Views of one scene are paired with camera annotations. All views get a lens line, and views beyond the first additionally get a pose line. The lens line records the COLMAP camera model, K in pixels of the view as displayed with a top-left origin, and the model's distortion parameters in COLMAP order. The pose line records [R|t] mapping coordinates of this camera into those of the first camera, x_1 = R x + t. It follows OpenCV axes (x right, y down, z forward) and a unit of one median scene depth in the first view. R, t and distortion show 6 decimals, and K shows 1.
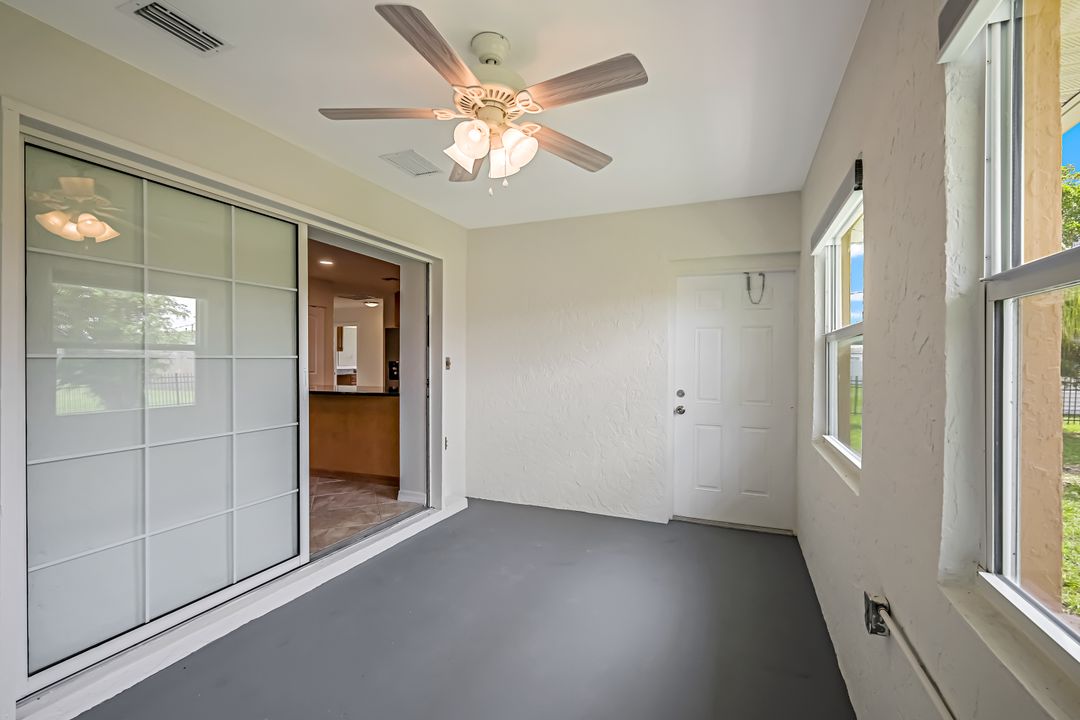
lens RADIAL K [[471.5, 0, 549.0], [0, 471.5, 363.0], [0, 0, 1]] dist [0.003595, -0.001334]
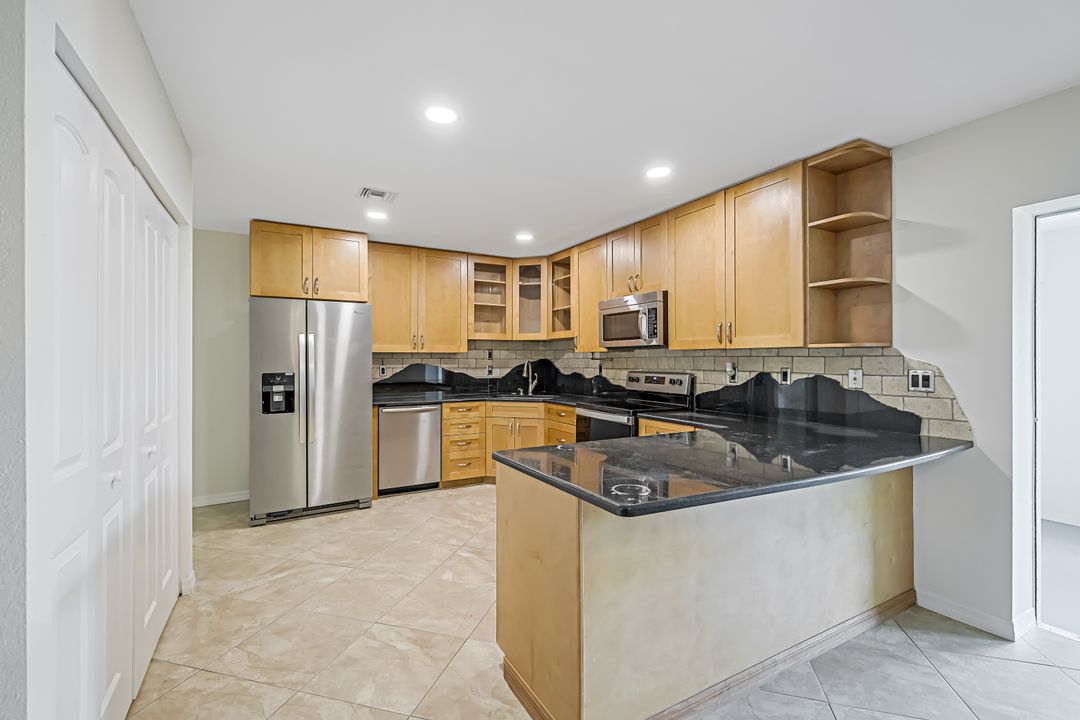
lens RADIAL K [[471.5, 0, 539.1], [0, 471.5, 358.1], [0, 0, 1]] dist [0.003595, -0.001334]
pose [[0.630681, -0.000430, 0.776042, -0.483795], [0.003506, 0.999991, -0.002295, -0.014517], [-0.776034, 0.004169, 0.630677, 0.482423]]
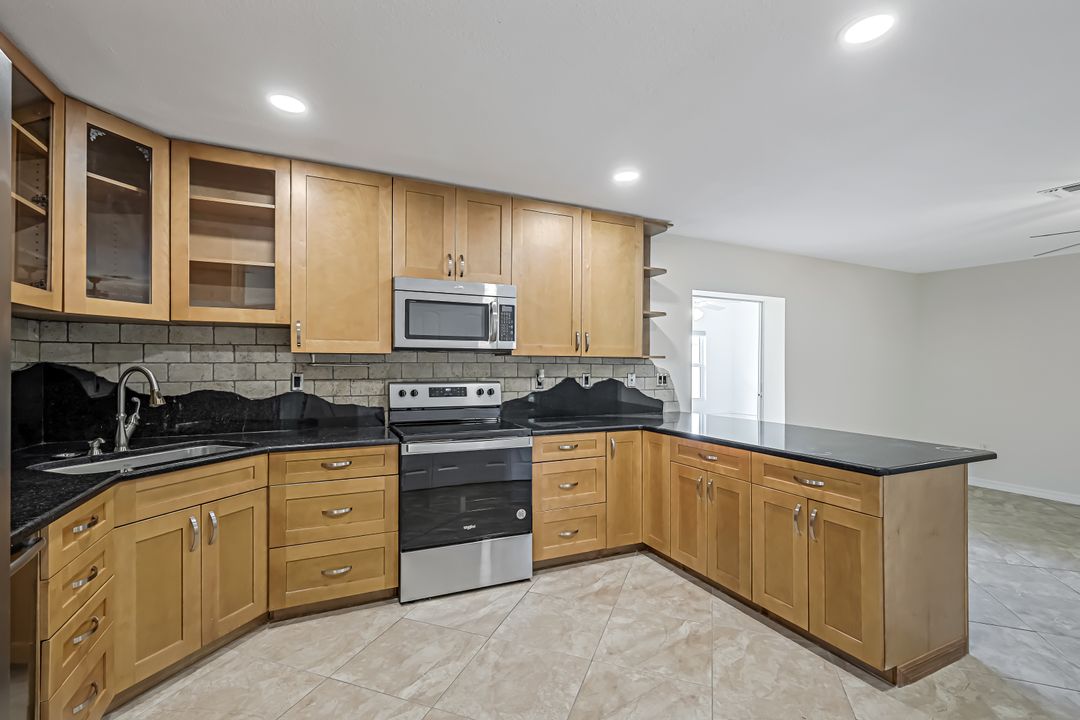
lens RADIAL K [[471.5, 0, 535.7], [0, 471.5, 361.8], [0, 0, 1]] dist [0.003595, -0.001334]
pose [[-0.725627, -0.004779, 0.688072, -0.353995], [-0.007925, 0.999968, -0.001413, -0.016894], [-0.688043, -0.006478, -0.725641, 0.900144]]
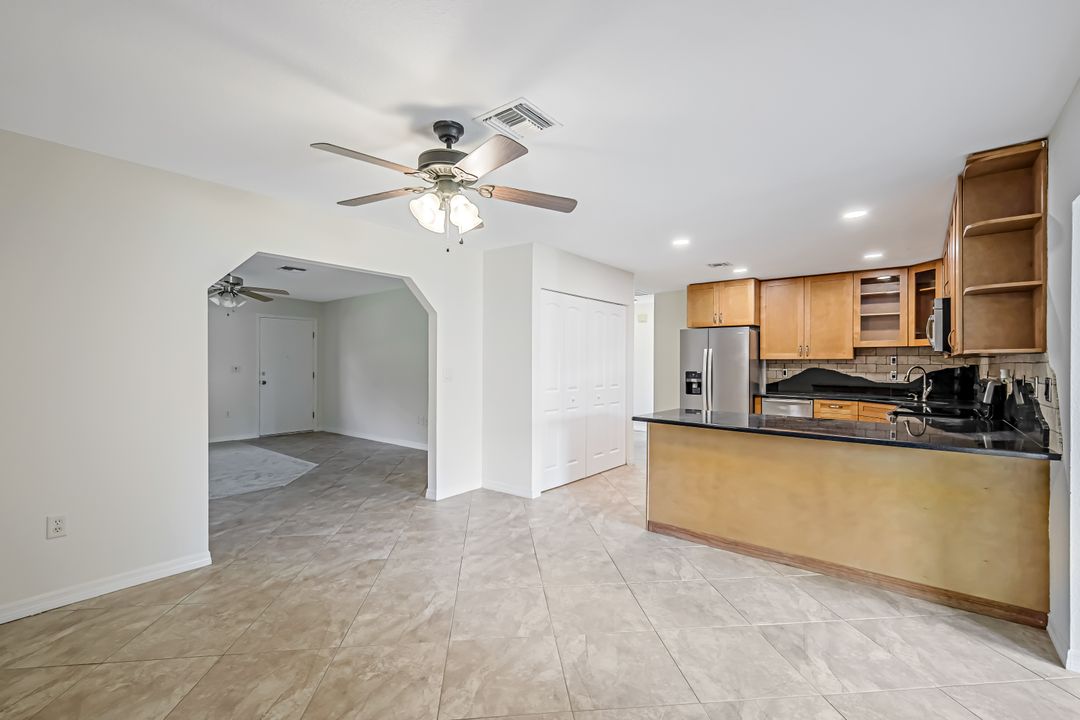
lens RADIAL K [[471.5, 0, 549.1], [0, 471.5, 360.1], [0, 0, 1]] dist [0.003595, -0.001334]
pose [[0.961079, 0.002778, -0.276259, -0.318238], [-0.005330, 0.999950, -0.008487, -0.013300], [0.276221, 0.009629, 0.961046, 0.160590]]
